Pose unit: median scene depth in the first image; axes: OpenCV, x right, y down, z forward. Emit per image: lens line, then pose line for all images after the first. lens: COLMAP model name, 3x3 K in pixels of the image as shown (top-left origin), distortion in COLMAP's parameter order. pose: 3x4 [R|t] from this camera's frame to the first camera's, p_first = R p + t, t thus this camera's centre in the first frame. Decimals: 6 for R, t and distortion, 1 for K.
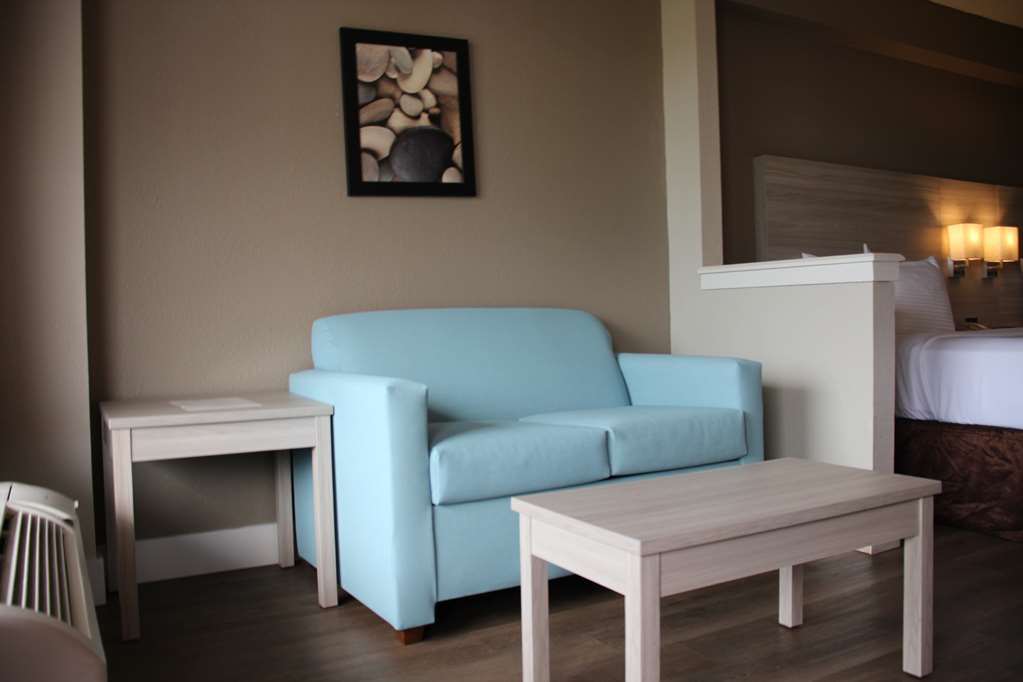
lens RADIAL K [[847.2, 0, 511.5], [0, 847.2, 341.0], [0, 0, 1]] dist [-0.181125, 0.171115]
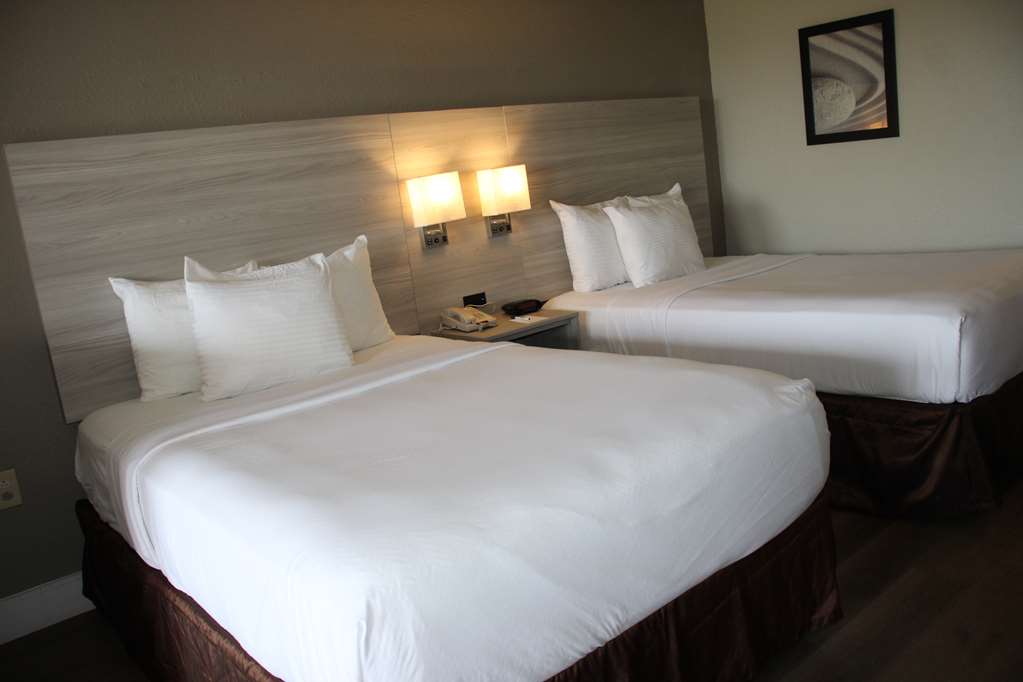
lens RADIAL K [[847.2, 0, 511.5], [0, 847.2, 341.0], [0, 0, 1]] dist [-0.181125, 0.171115]
pose [[0.979319, -0.134884, 0.150802, 0.739796], [0.110934, 0.981300, 0.157304, -0.162496], [-0.169200, -0.137321, 0.975968, 0.364029]]
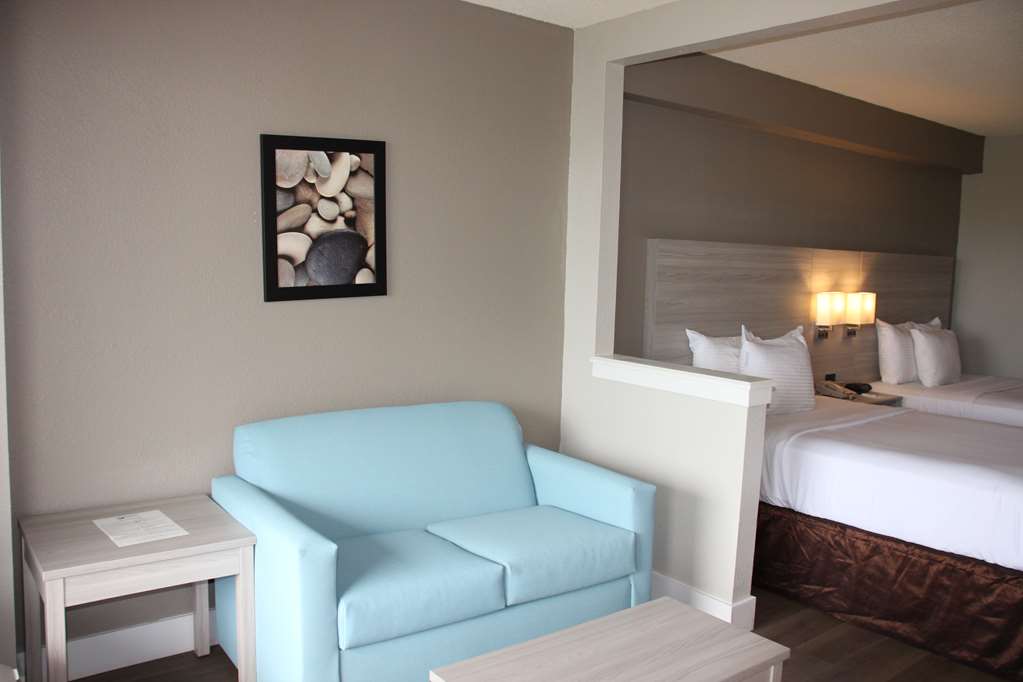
lens RADIAL K [[847.2, 0, 511.5], [0, 847.2, 341.0], [0, 0, 1]] dist [-0.181125, 0.171115]
pose [[0.988134, 0.036314, 0.149239, -0.045435], [-0.047599, 0.996214, 0.072753, -0.208105], [-0.146032, -0.078993, 0.986121, -0.056771]]
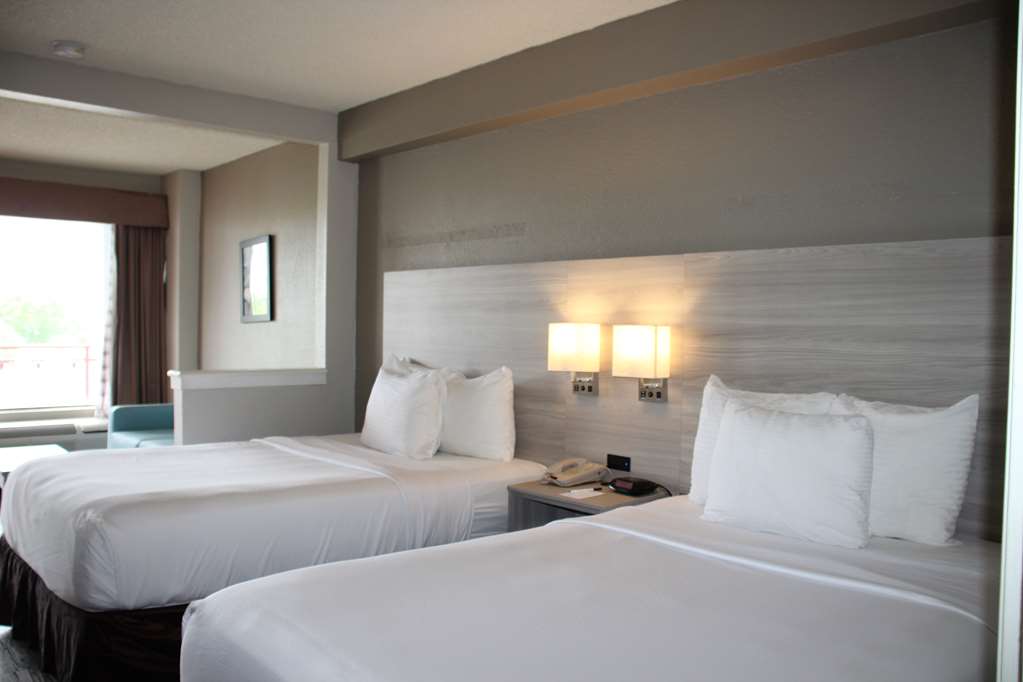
lens RADIAL K [[847.2, 0, 511.5], [0, 847.2, 341.0], [0, 0, 1]] dist [-0.181125, 0.171115]
pose [[0.203375, 0.047810, -0.977933, 1.920356], [-0.042939, 0.998282, 0.039875, -0.232318], [0.978159, 0.033882, 0.205078, 1.180779]]
